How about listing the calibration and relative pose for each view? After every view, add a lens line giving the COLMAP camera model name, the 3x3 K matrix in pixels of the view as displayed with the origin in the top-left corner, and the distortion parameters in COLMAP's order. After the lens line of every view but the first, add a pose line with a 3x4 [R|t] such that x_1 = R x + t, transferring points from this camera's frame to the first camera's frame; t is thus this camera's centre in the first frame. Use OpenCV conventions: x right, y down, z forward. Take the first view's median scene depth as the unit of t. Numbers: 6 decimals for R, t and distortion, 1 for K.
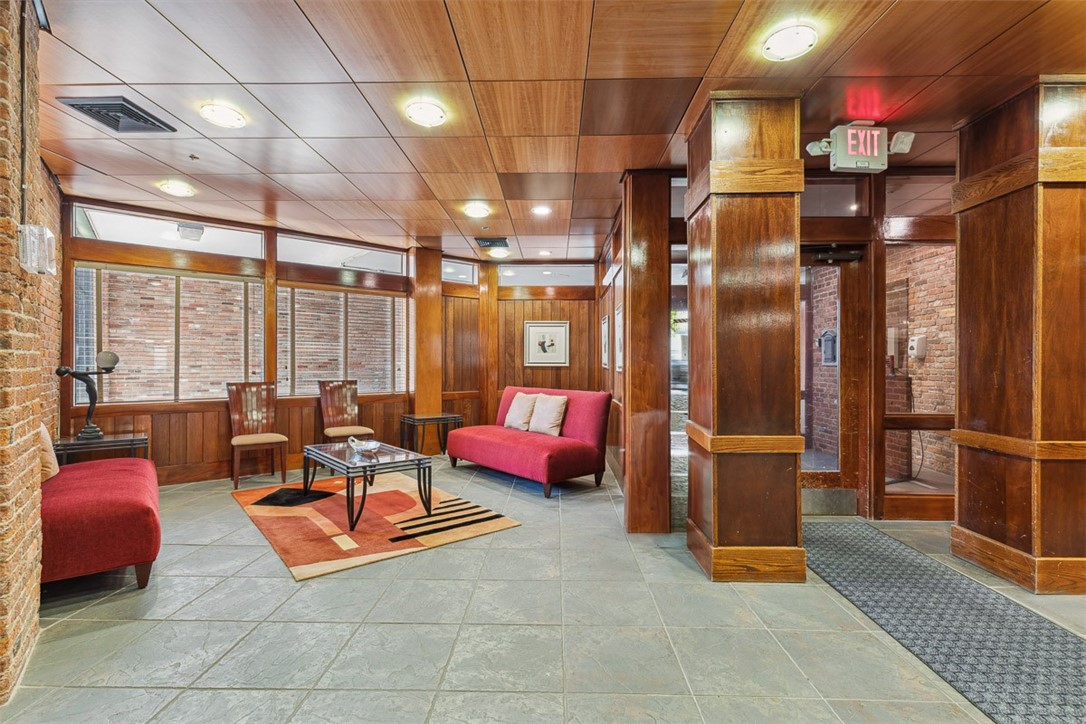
lens RADIAL K [[497.9, 0, 543.0], [0, 497.9, 362.0], [0, 0, 1]] dist [0.000208, 0.000019]
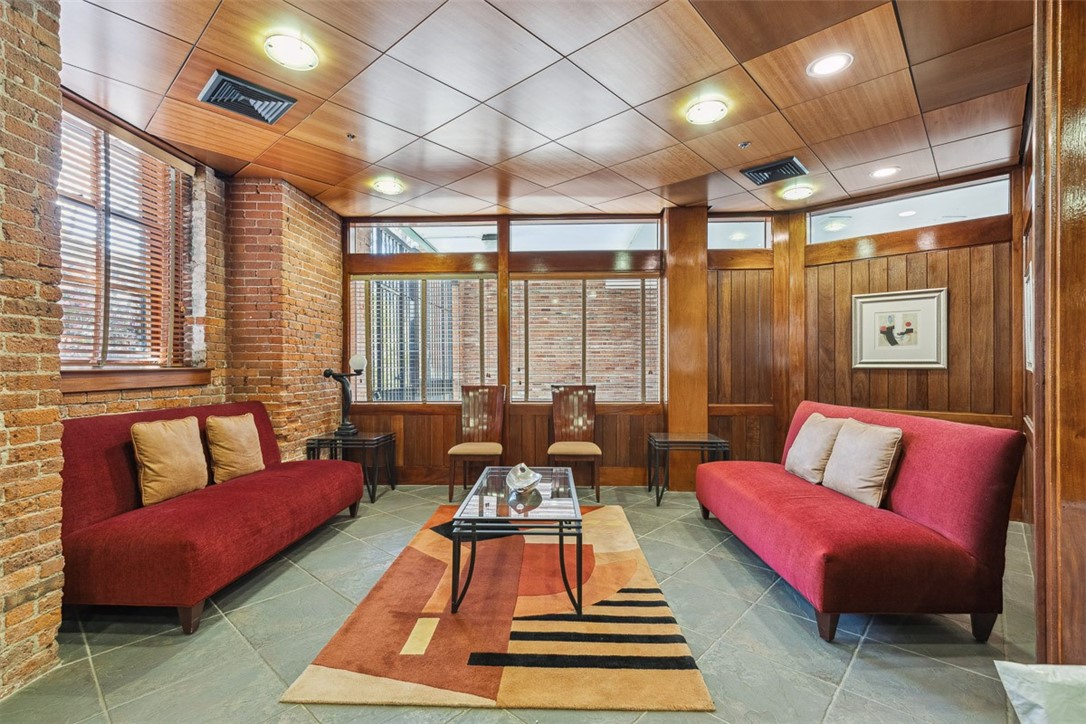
lens RADIAL K [[491.2, 0, 543.0], [0, 491.2, 362.0], [0, 0, 1]] dist [0.007784, -0.000189]
pose [[0.754016, -0.008739, -0.656798, 0.088830], [0.006798, 0.999962, -0.005502, 0.001878], [0.656821, -0.000316, 0.754047, 0.345223]]
